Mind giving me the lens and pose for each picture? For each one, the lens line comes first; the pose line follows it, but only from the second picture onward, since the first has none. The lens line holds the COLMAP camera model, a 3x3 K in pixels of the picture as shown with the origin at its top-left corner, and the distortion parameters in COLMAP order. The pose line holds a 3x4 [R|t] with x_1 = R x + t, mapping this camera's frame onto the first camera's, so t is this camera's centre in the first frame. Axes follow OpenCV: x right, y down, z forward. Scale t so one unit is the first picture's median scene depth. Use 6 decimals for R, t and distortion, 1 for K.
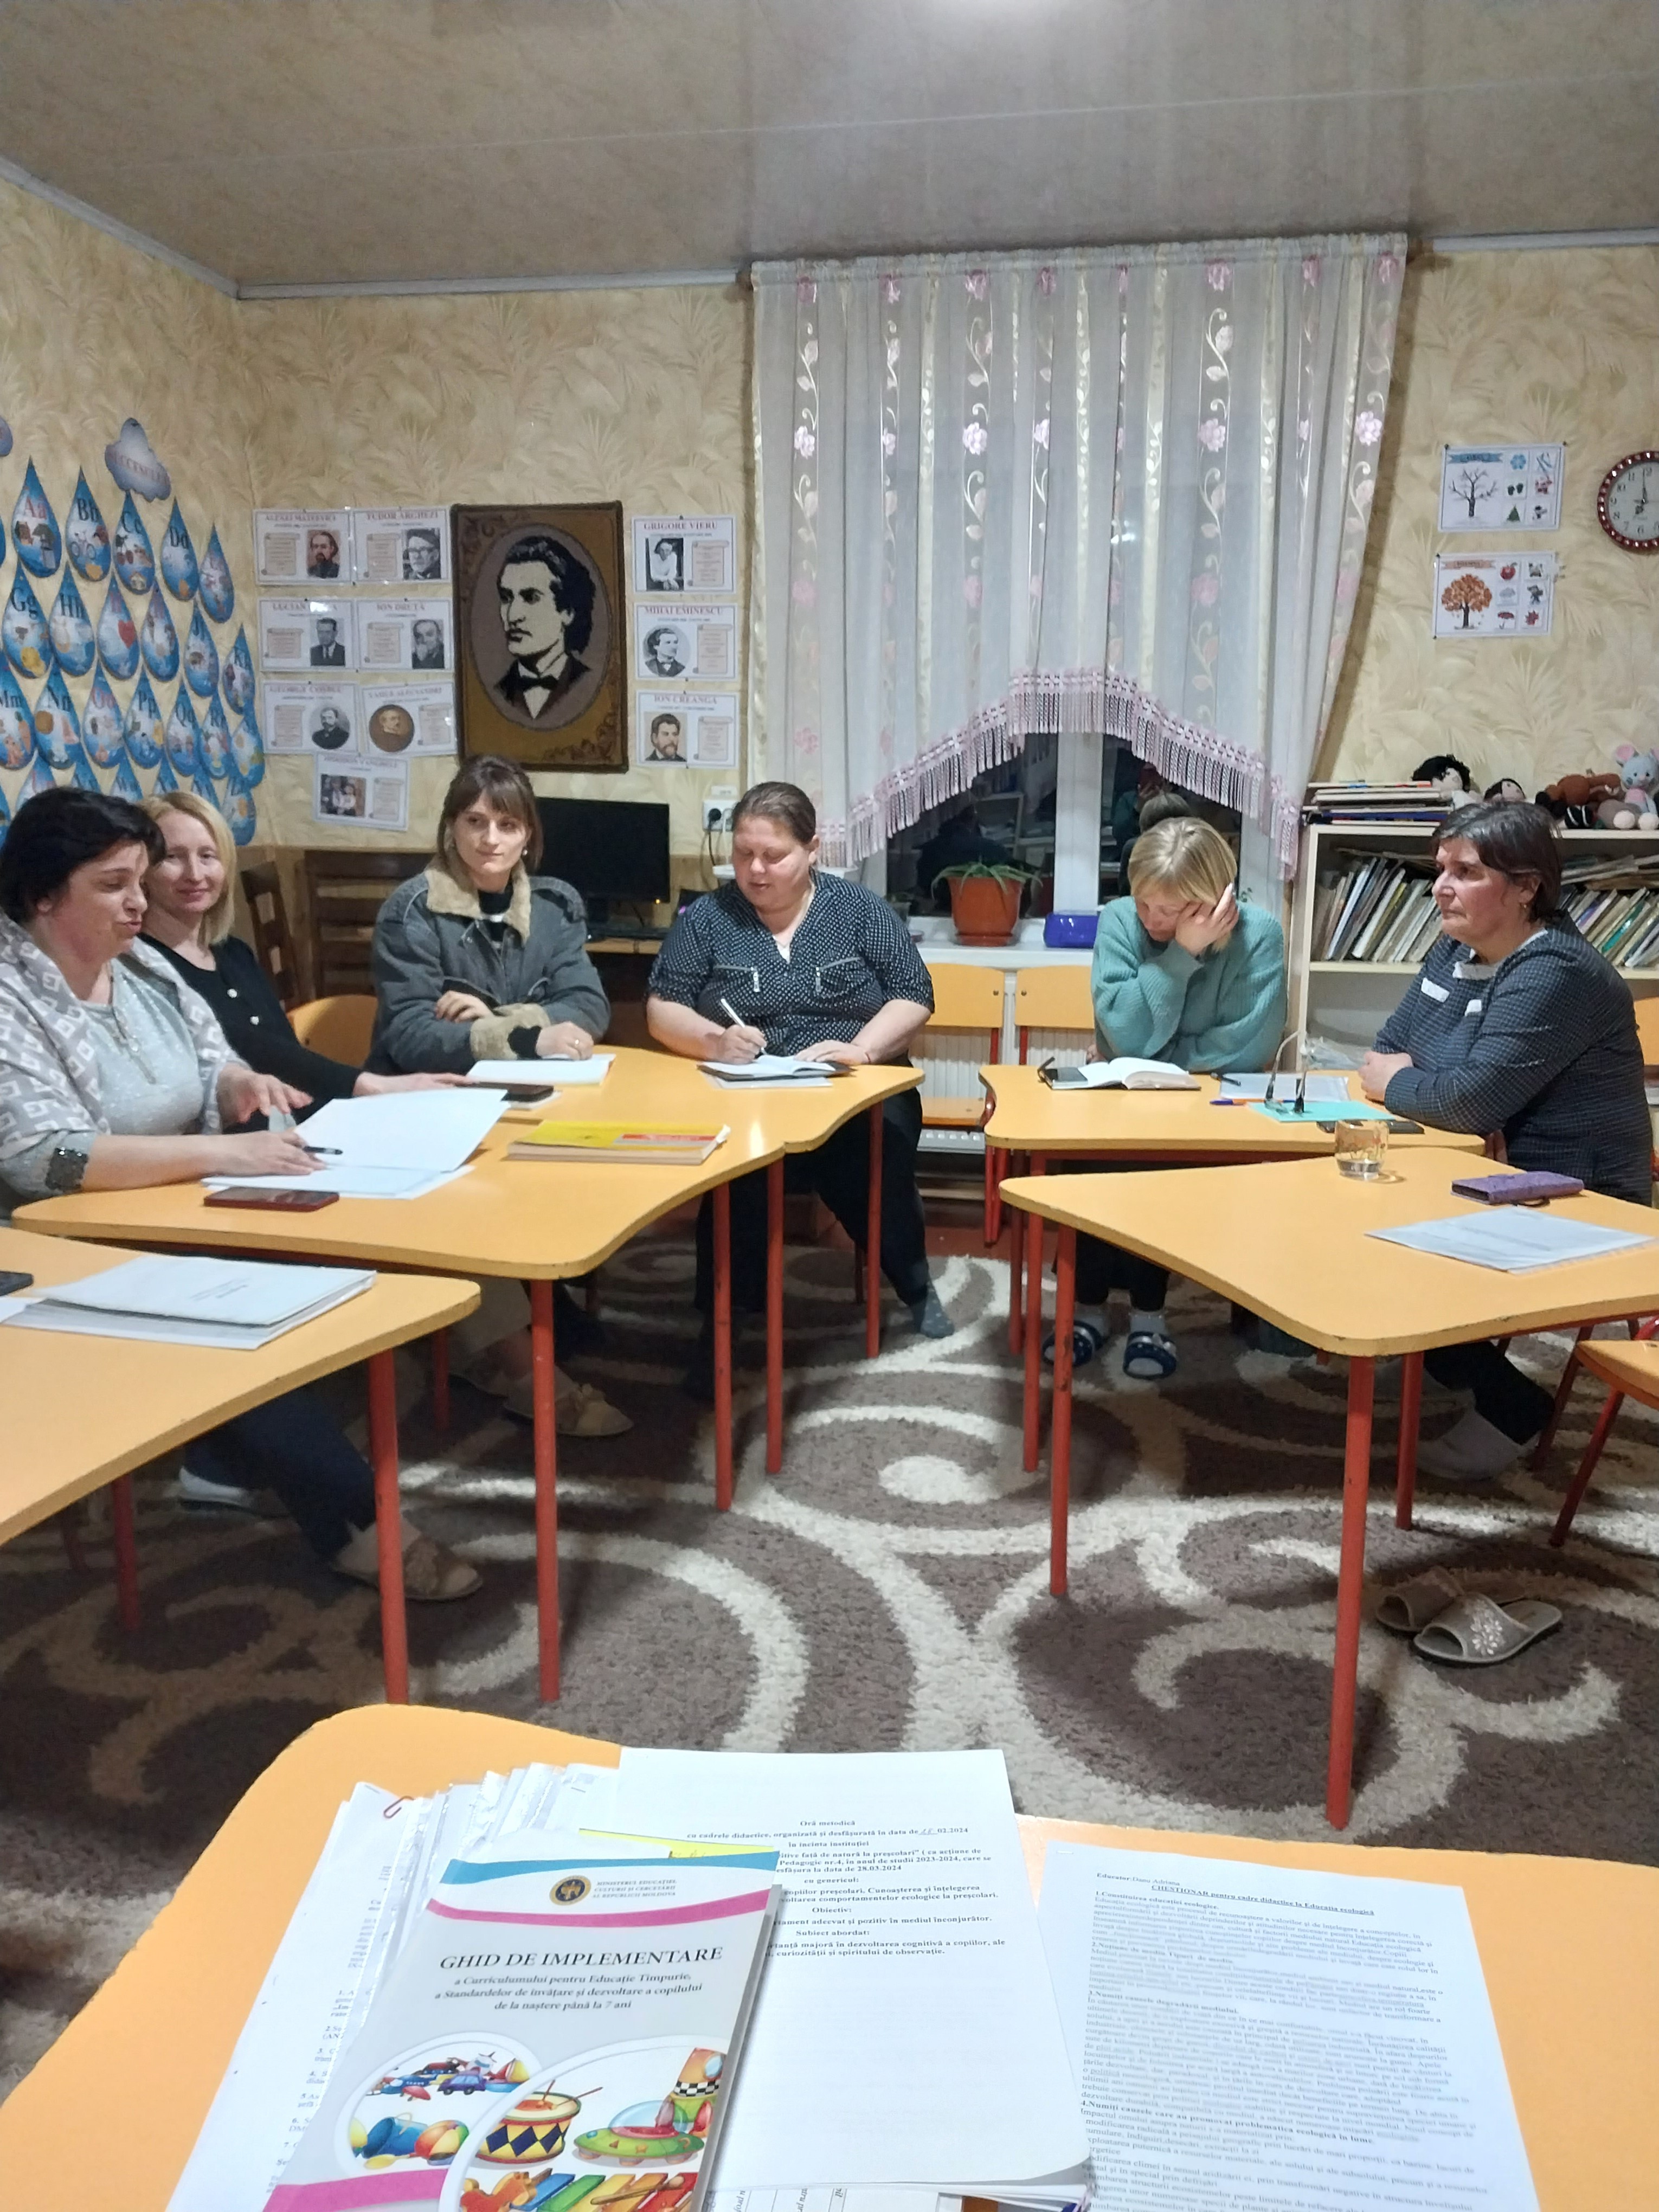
lens RADIAL K [[1864.5, 0, 703.8], [0, 1864.5, 1104.4], [0, 0, 1]] dist [0.096000, -0.297612]
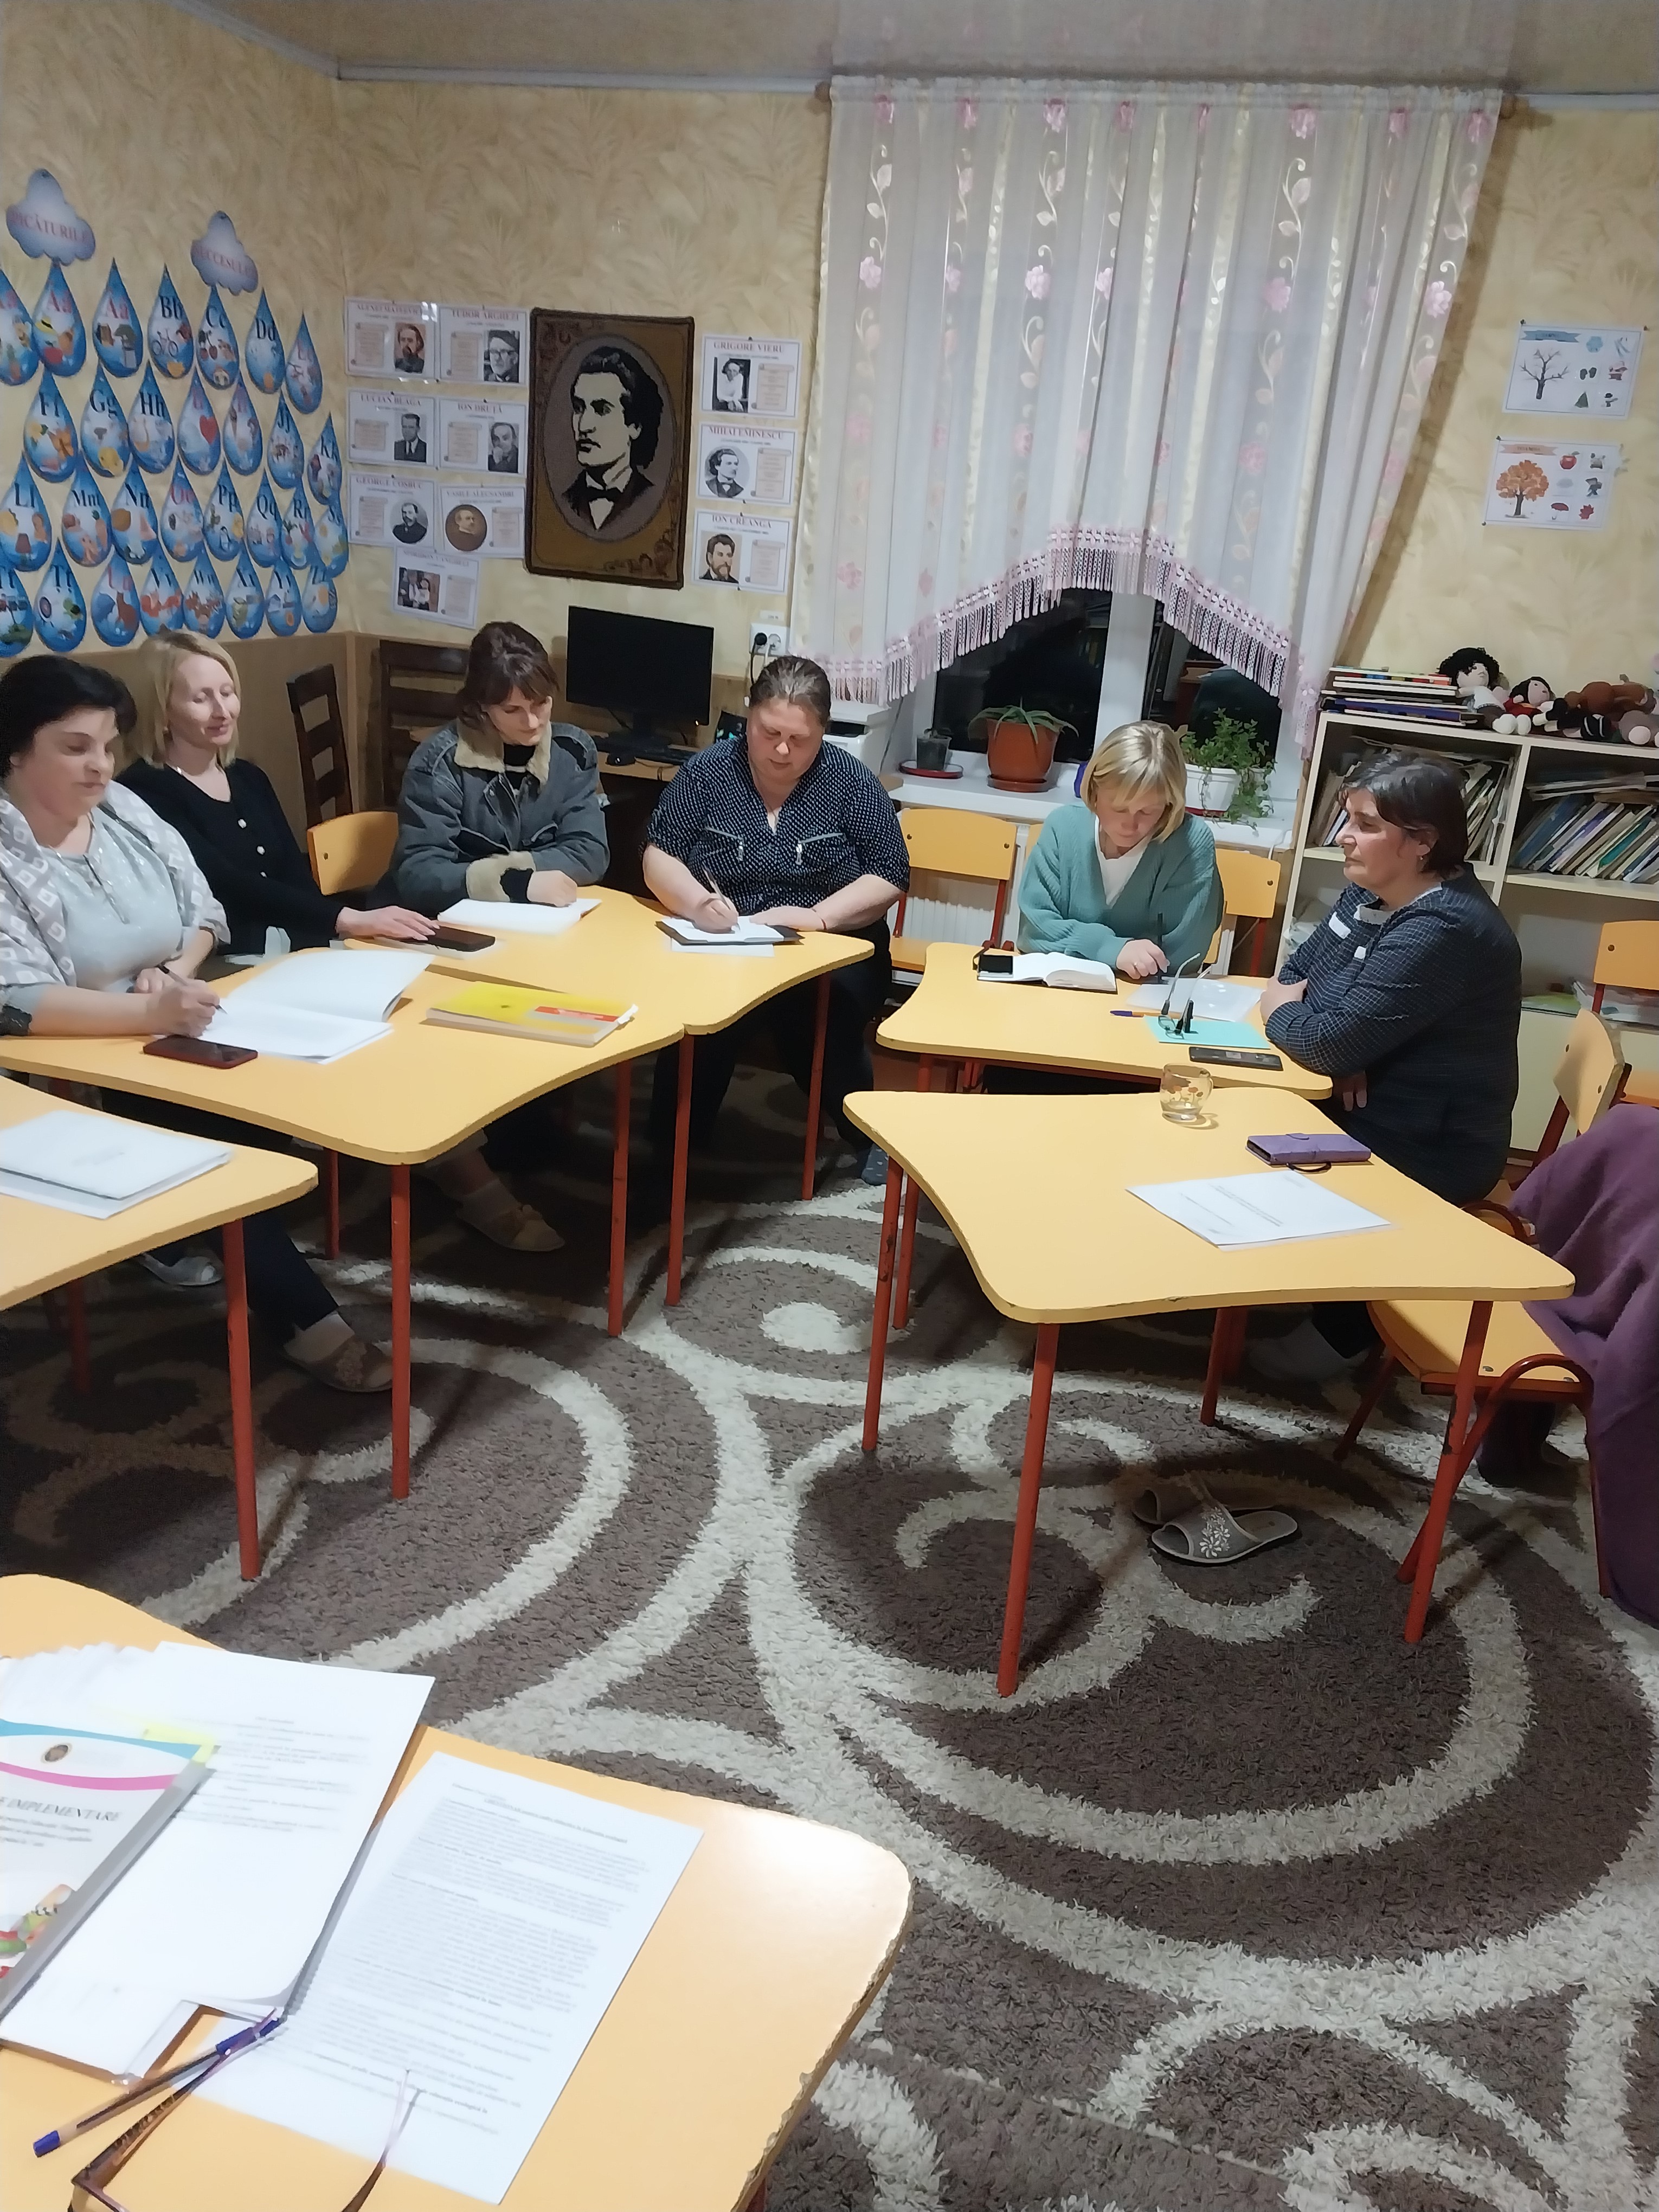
lens RADIAL K [[1901.6, 0, 770.1], [0, 1901.6, 1109.9], [0, 0, 1]] dist [0.075947, -0.199033]
pose [[0.989876, 0.099836, -0.100884, 0.152812], [-0.080673, 0.980568, 0.178822, -0.097840], [0.116776, -0.168874, 0.978696, -0.073554]]
